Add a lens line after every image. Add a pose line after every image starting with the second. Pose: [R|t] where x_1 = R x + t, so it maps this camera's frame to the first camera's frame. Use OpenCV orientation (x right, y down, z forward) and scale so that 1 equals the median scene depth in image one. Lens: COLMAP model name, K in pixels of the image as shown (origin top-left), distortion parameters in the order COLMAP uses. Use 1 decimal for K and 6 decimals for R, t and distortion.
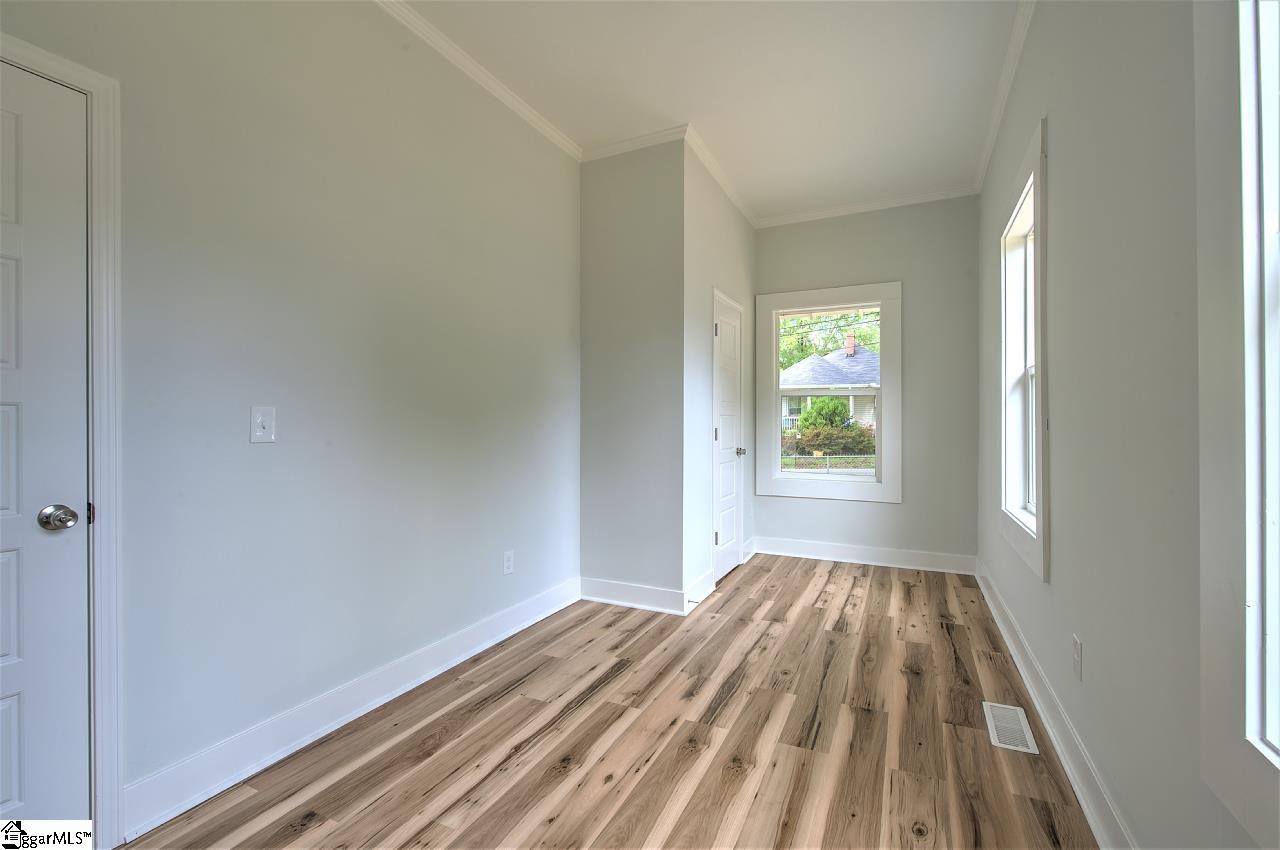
lens RADIAL K [[551.7, 0, 647.3], [0, 551.7, 436.8], [0, 0, 1]] dist [-0.000278, -0.000804]
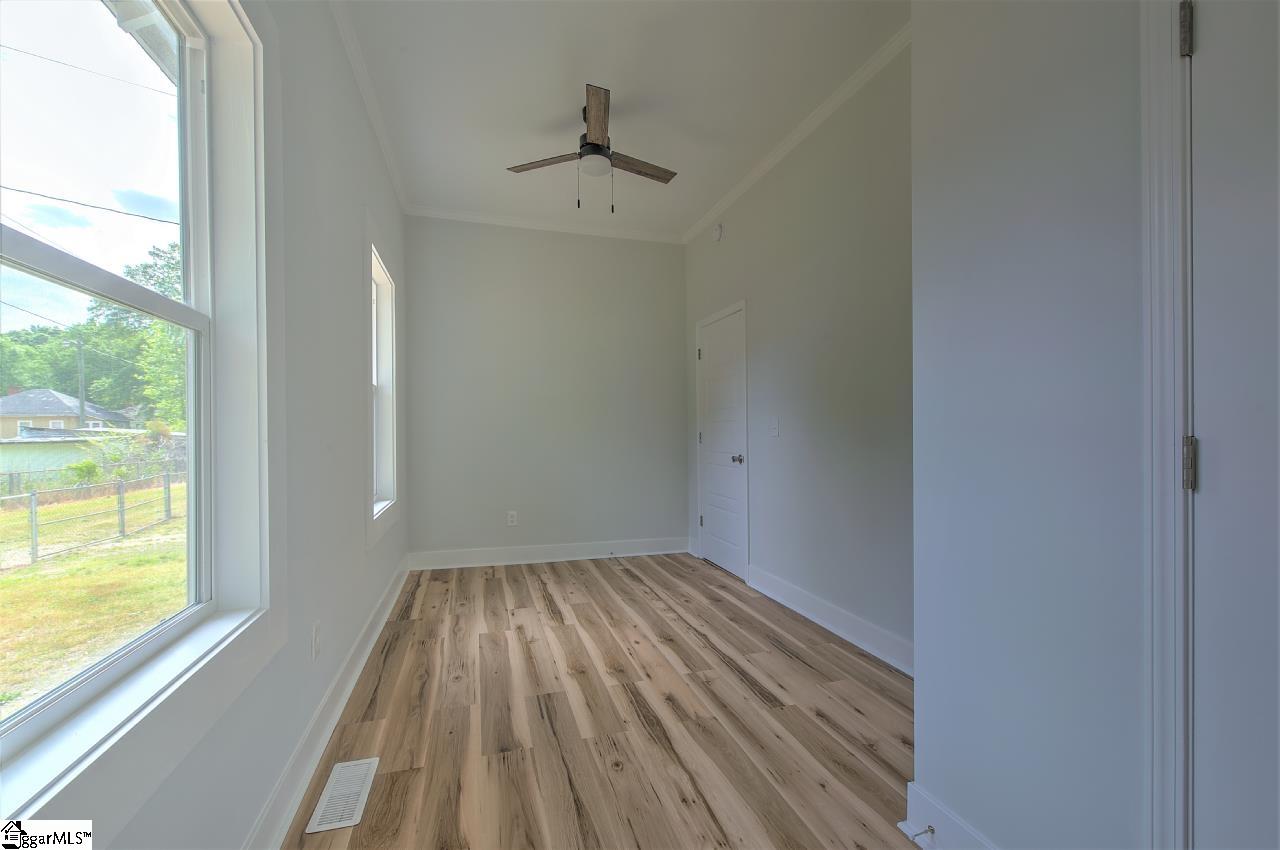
lens RADIAL K [[551.7, 0, 647.3], [0, 551.7, 436.8], [0, 0, 1]] dist [-0.000278, -0.000804]
pose [[-0.734310, 0.020305, -0.678511, 0.832347], [-0.003815, 0.999413, 0.034037, -0.043602], [0.678804, 0.027582, -0.733801, 1.815450]]
